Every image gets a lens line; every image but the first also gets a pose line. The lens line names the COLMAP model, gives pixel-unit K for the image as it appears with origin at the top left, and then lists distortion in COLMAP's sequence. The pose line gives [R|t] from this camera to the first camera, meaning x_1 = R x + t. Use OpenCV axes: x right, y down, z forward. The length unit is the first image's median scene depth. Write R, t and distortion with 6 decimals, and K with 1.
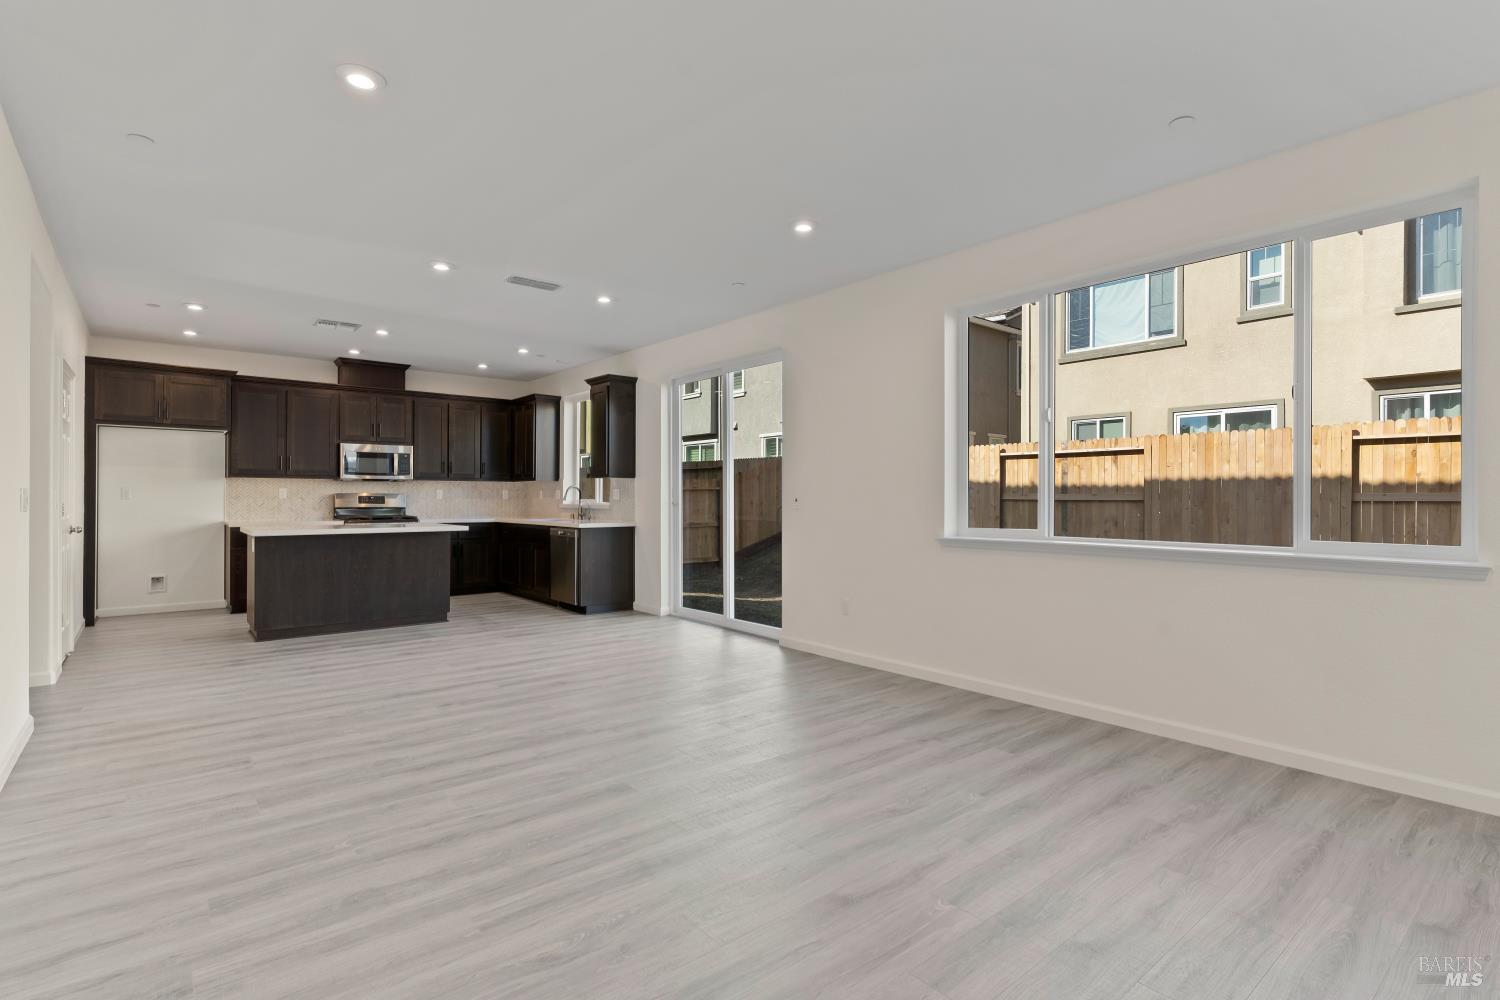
lens RADIAL K [[729.5, 0, 758.2], [0, 729.5, 494.5], [0, 0, 1]] dist [0.003269, -0.001781]
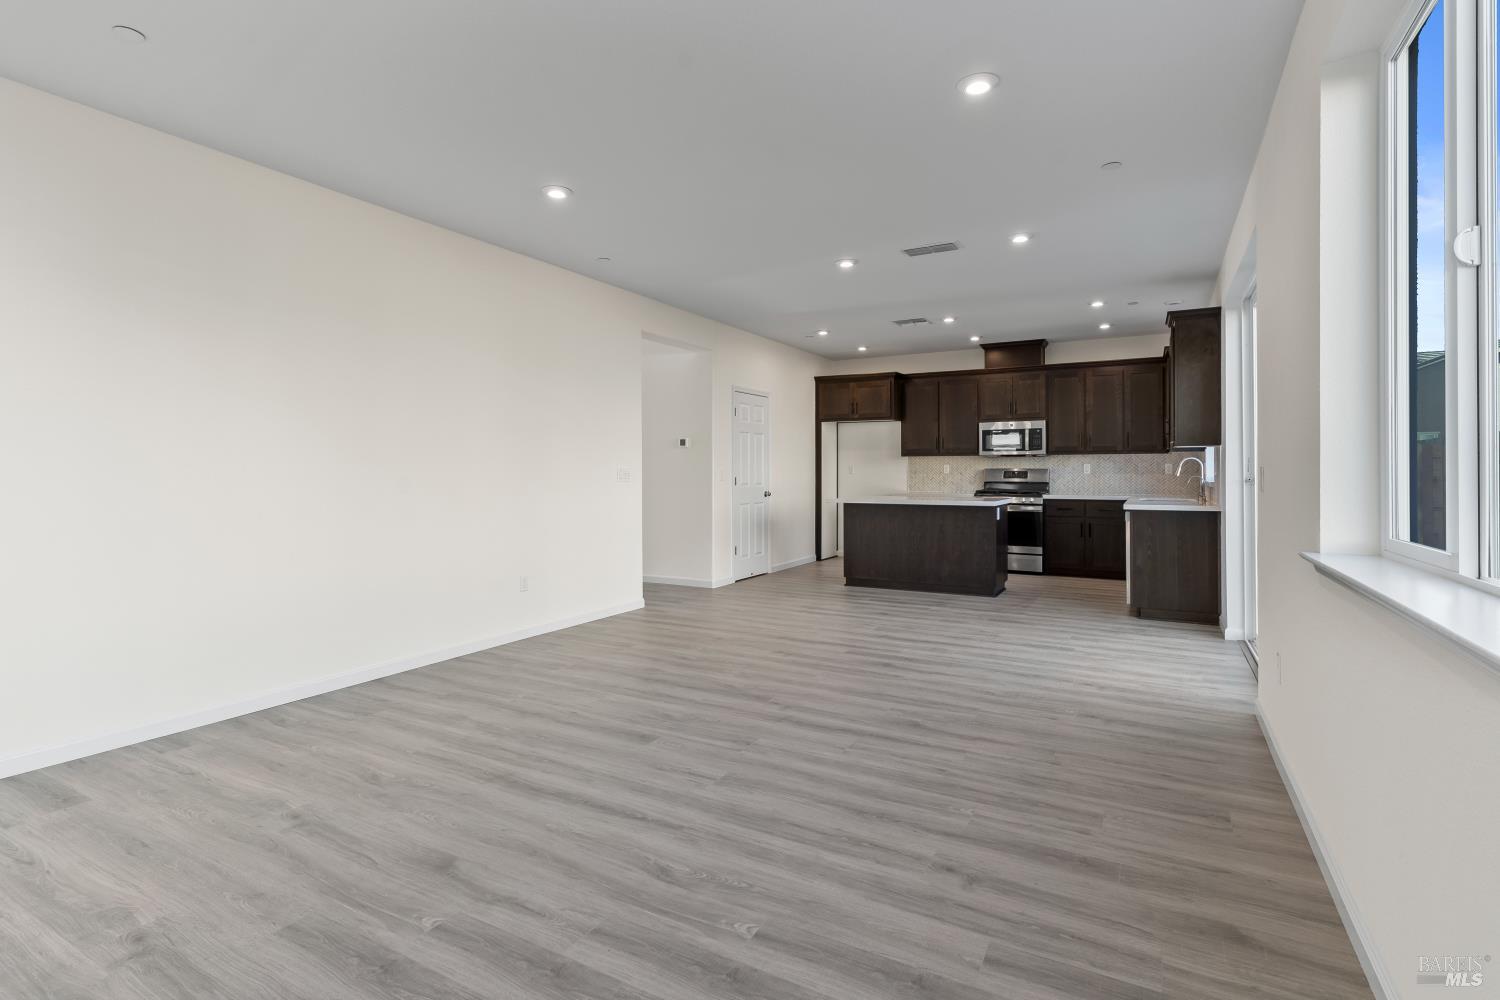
lens RADIAL K [[729.5, 0, 735.5], [0, 729.5, 470.5], [0, 0, 1]] dist [0.003269, -0.001781]
pose [[0.351371, -0.003076, -0.936231, 0.350646], [0.004735, 0.999988, -0.001508, 0.001192], [0.936224, -0.003903, 0.351381, 0.293720]]
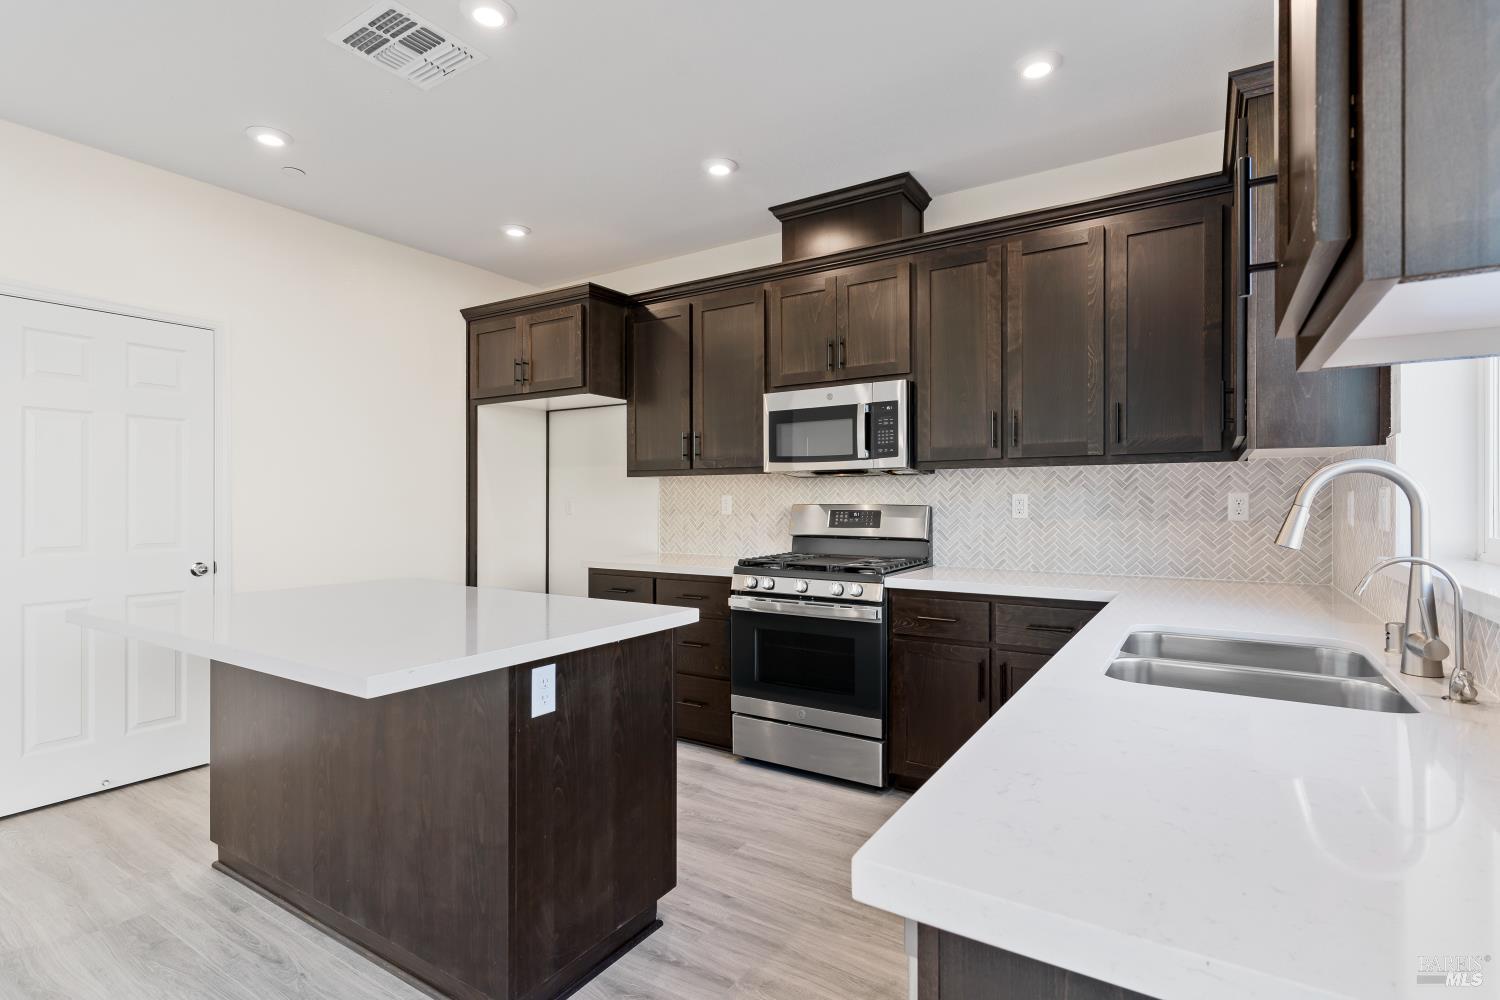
lens RADIAL K [[729.5, 0, 745.0], [0, 729.5, 498.9], [0, 0, 1]] dist [0.003269, -0.001781]
pose [[0.300984, -0.006587, -0.953606, -0.156039], [0.005017, 0.999973, -0.005323, -0.003218], [0.953616, -0.003182, 0.301009, 0.920792]]
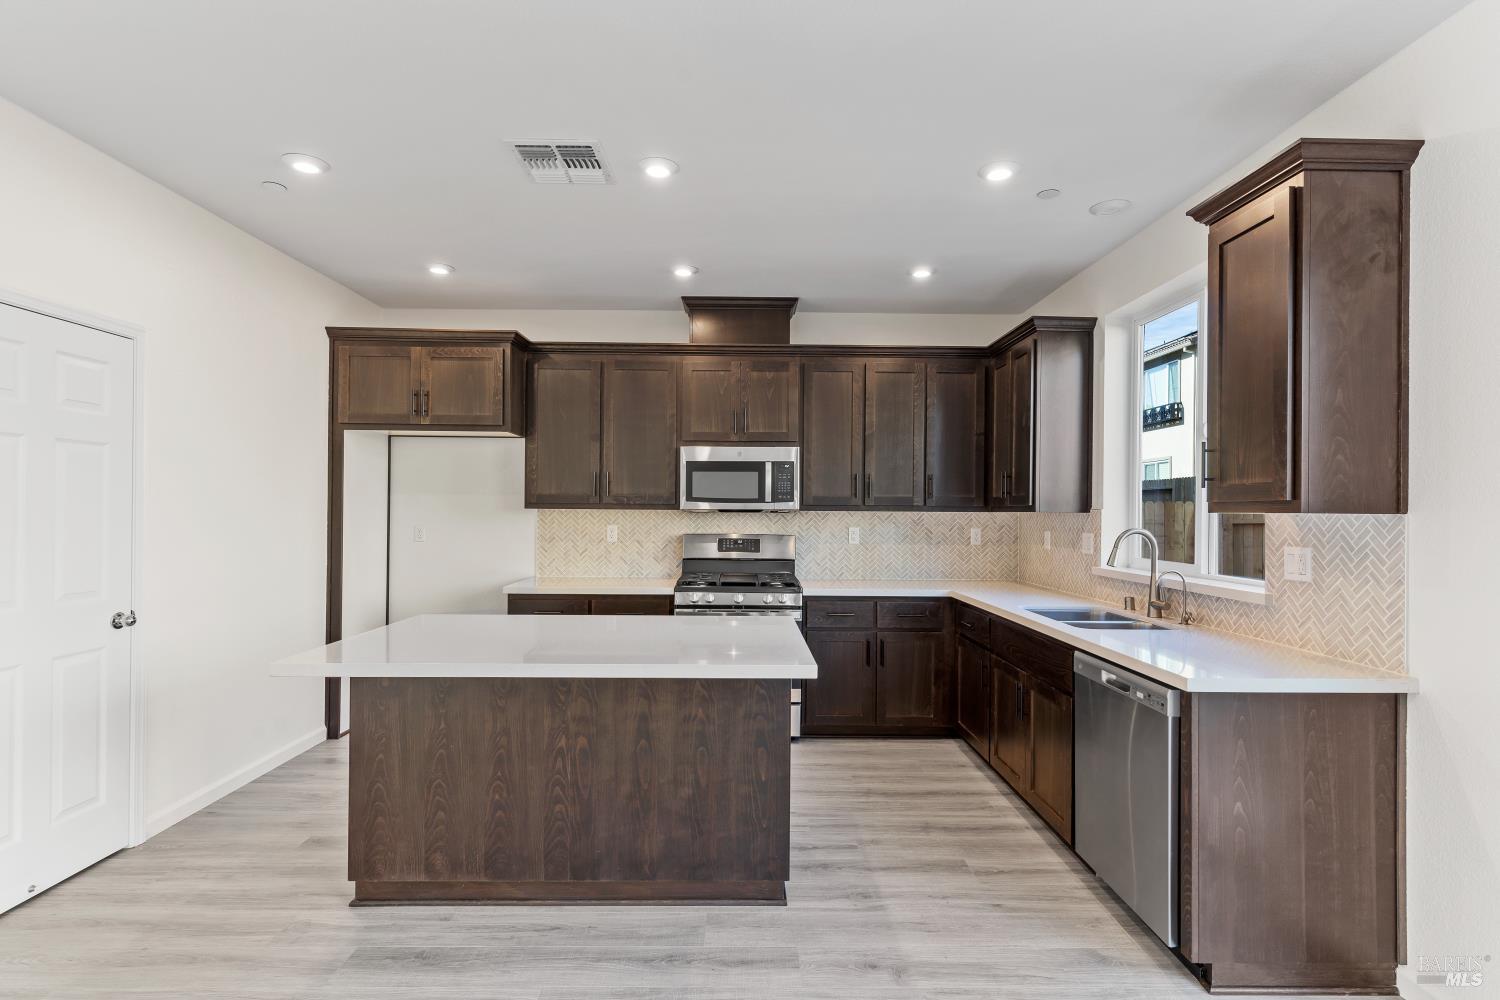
lens RADIAL K [[729.5, 0, 747.4], [0, 729.5, 506.4], [0, 0, 1]] dist [0.003269, -0.001781]
pose [[0.776978, 0.000537, -0.629528, -0.190680], [-0.004266, 0.999981, -0.004413, -0.023600], [0.629513, 0.006115, 0.776966, 0.642081]]
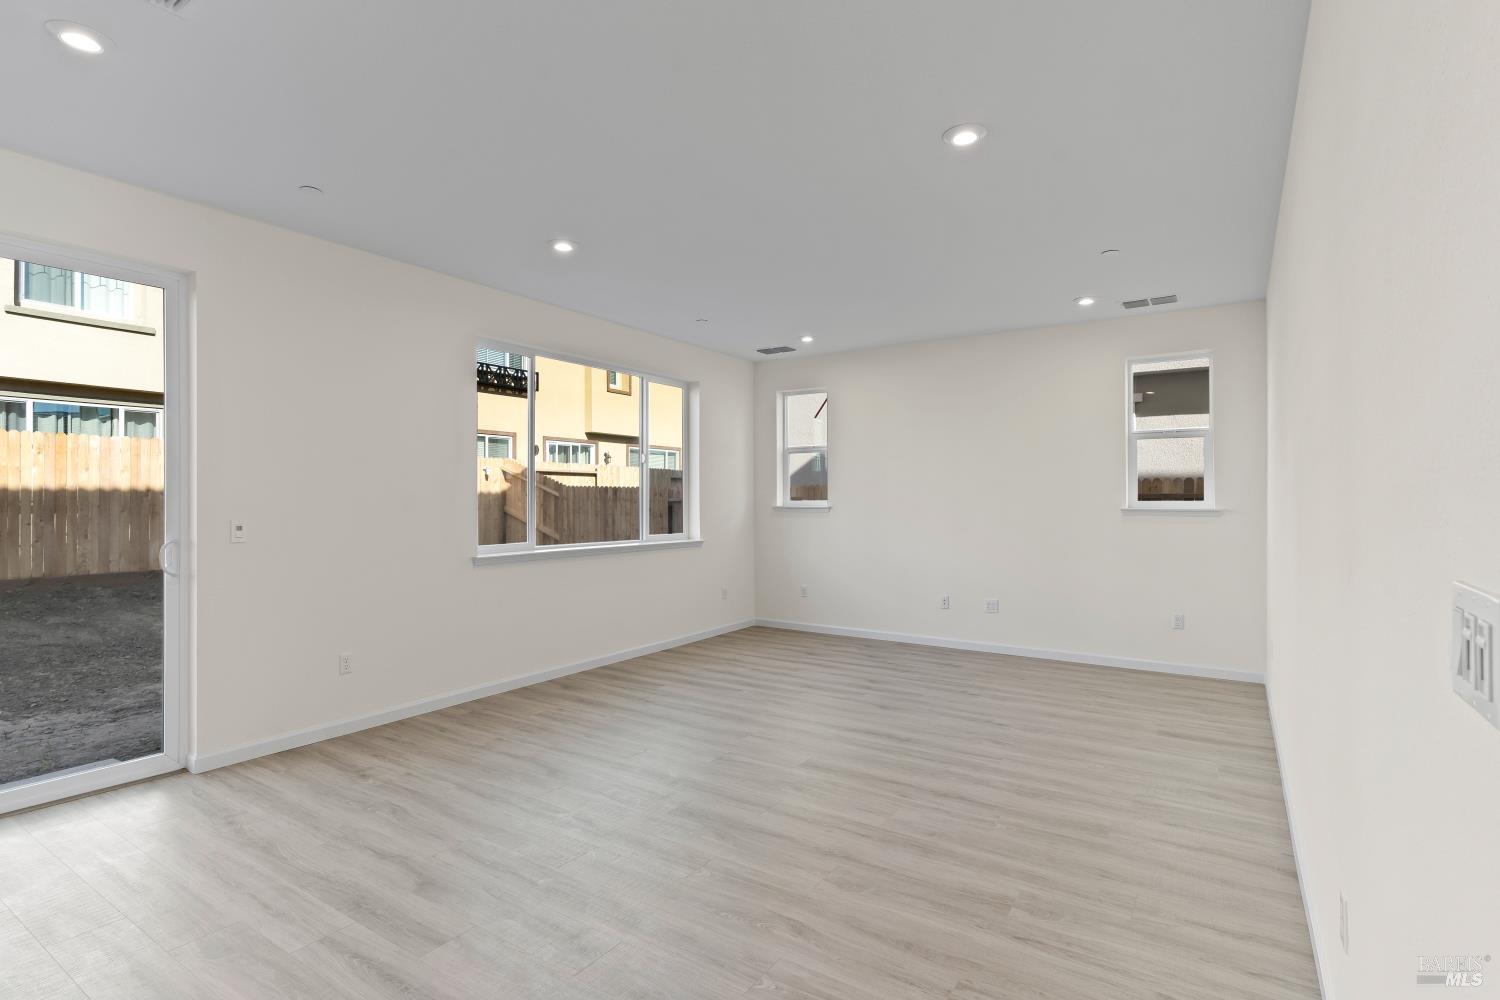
lens RADIAL K [[729.5, 0, 753.5], [0, 729.5, 501.3], [0, 0, 1]] dist [0.003269, -0.001781]
pose [[-0.296591, -0.003848, 0.954997, -0.524794], [-0.005974, 0.999980, 0.002173, -0.015440], [-0.954986, -0.005060, -0.296608, 0.576876]]
